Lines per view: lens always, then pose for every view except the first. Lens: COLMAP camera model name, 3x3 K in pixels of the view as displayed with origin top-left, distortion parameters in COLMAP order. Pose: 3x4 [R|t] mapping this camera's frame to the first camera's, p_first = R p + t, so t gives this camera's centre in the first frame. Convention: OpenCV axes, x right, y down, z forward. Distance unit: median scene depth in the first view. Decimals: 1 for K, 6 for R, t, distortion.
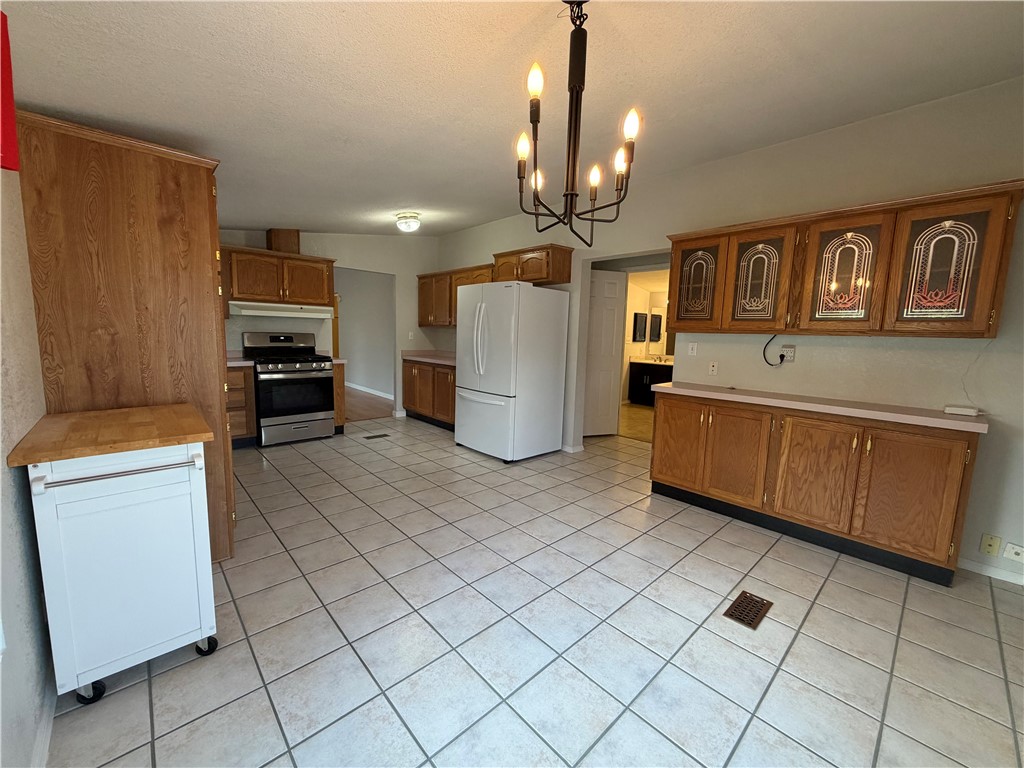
lens RADIAL K [[409.3, 0, 512.0], [0, 409.3, 384.0], [0, 0, 1]] dist [0.000541, 0.000003]
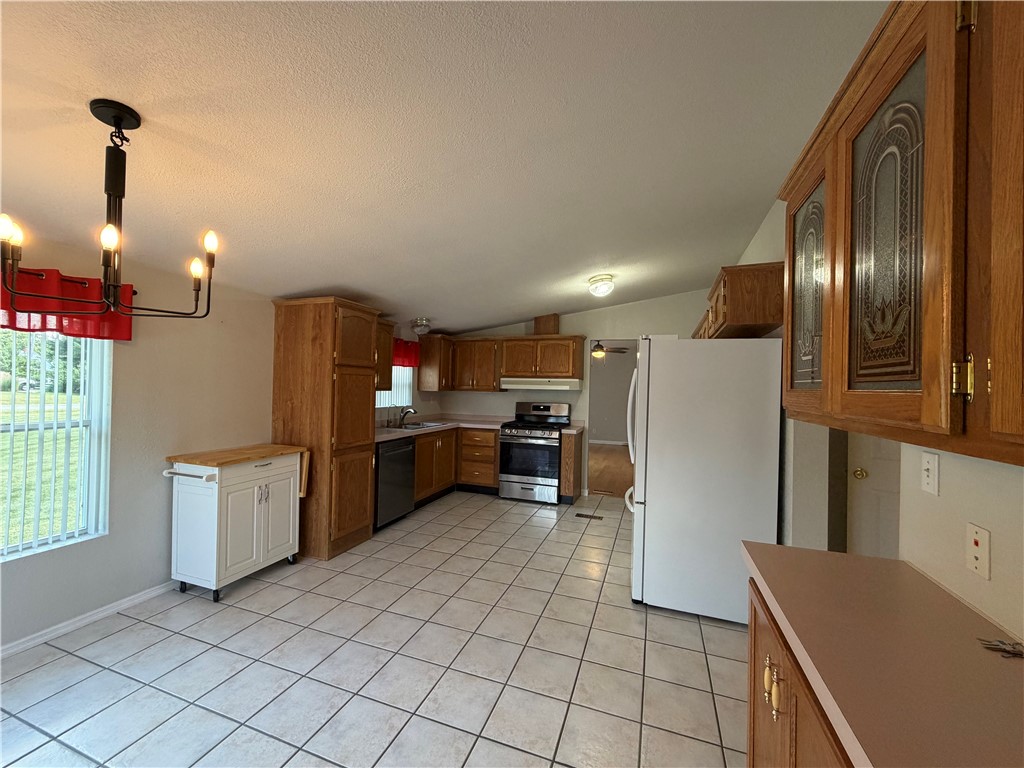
lens RADIAL K [[409.3, 0, 512.0], [0, 409.3, 384.0], [0, 0, 1]] dist [0.000541, 0.000003]
pose [[0.460988, -0.022522, -0.887120, 0.588553], [-0.122209, 0.988542, -0.088602, -0.089928], [0.878951, 0.149259, 0.452954, 0.547693]]
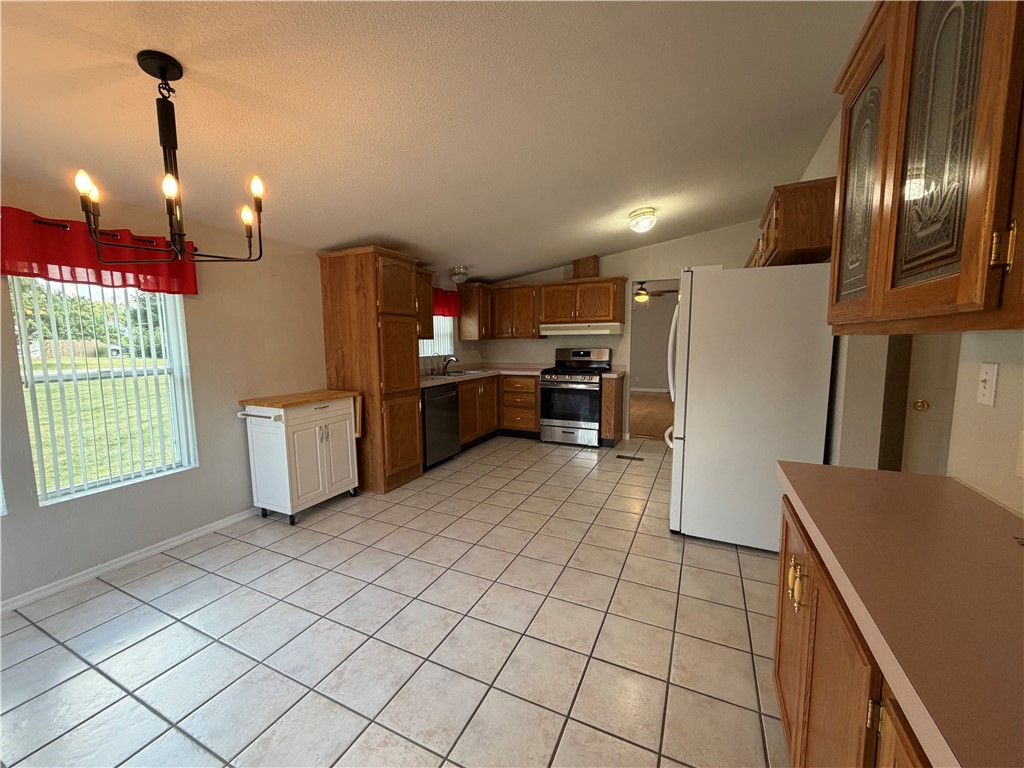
lens RADIAL K [[409.3, 0, 512.0], [0, 409.3, 384.0], [0, 0, 1]] dist [0.000541, 0.000003]
pose [[0.368551, 0.069038, -0.927040, 0.605976], [-0.099320, 0.994455, 0.034573, -0.063922], [0.924287, 0.079332, 0.373364, 0.551860]]
